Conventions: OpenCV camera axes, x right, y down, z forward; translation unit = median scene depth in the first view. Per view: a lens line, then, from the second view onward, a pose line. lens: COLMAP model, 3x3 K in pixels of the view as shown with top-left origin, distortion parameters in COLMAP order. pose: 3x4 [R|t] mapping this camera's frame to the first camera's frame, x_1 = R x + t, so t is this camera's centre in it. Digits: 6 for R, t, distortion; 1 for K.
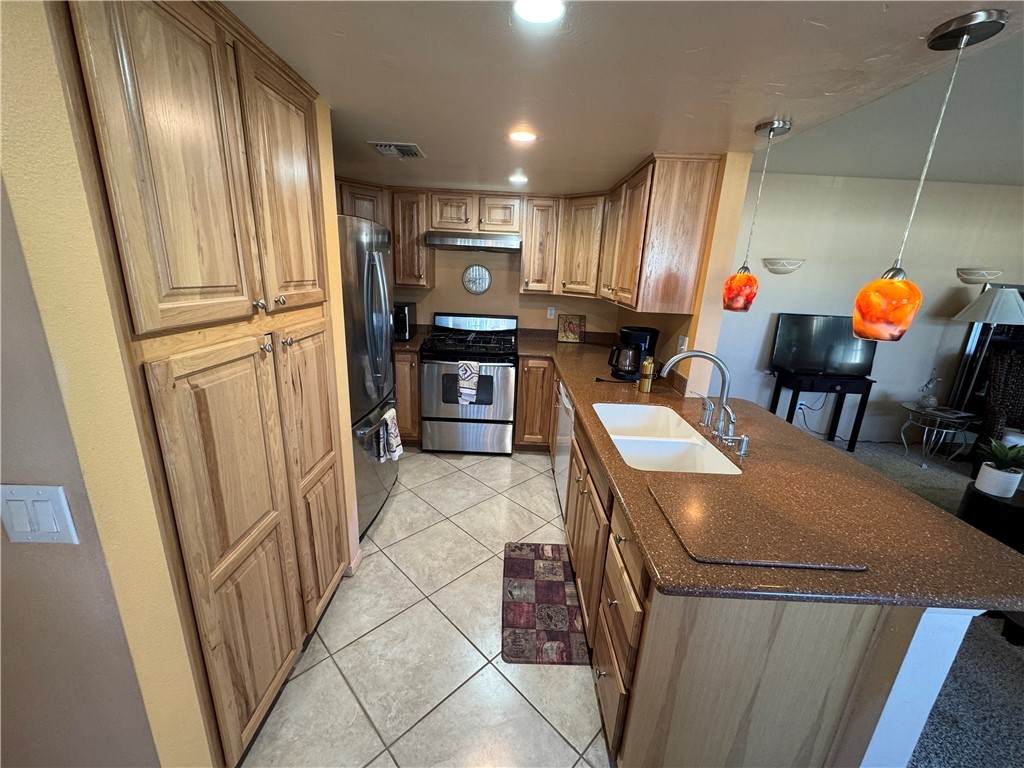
lens RADIAL K [[403.6, 0, 511.6], [0, 403.6, 380.5], [0, 0, 1]] dist [0.001217, 0.000352]
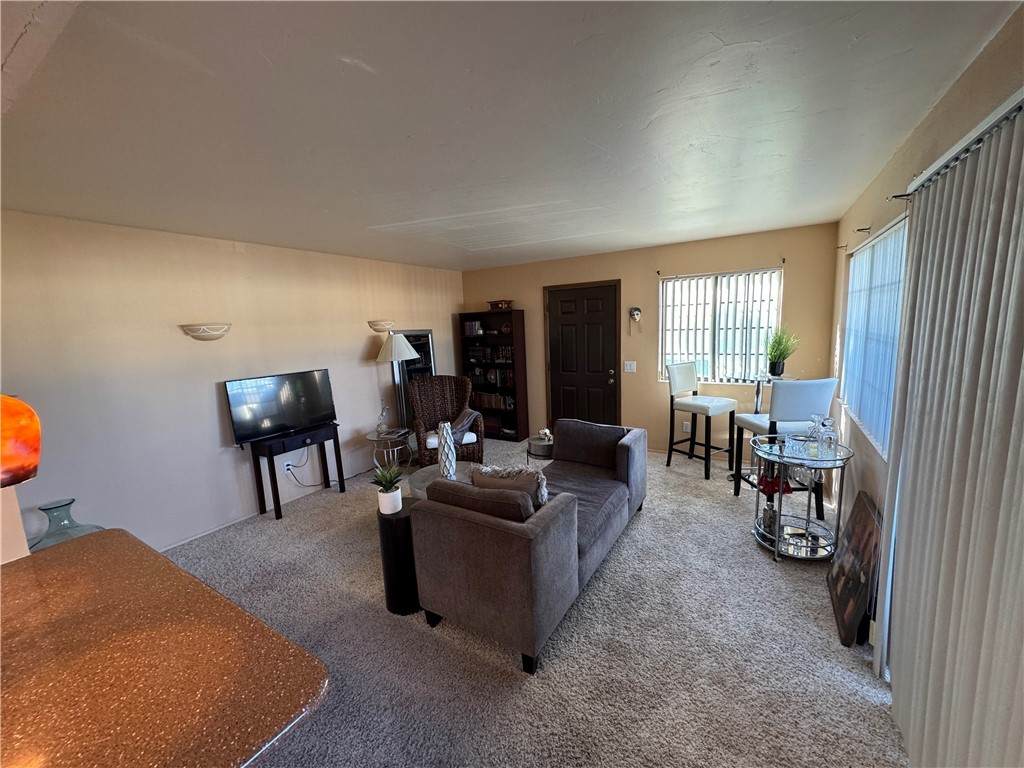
lens RADIAL K [[403.6, 0, 514.2], [0, 403.6, 378.9], [0, 0, 1]] dist [0.001217, 0.000352]
pose [[0.520839, -0.185544, 0.833247, 0.254150], [0.286293, 0.957529, 0.034265, -0.018032], [-0.804216, 0.220706, 0.551838, -0.020688]]
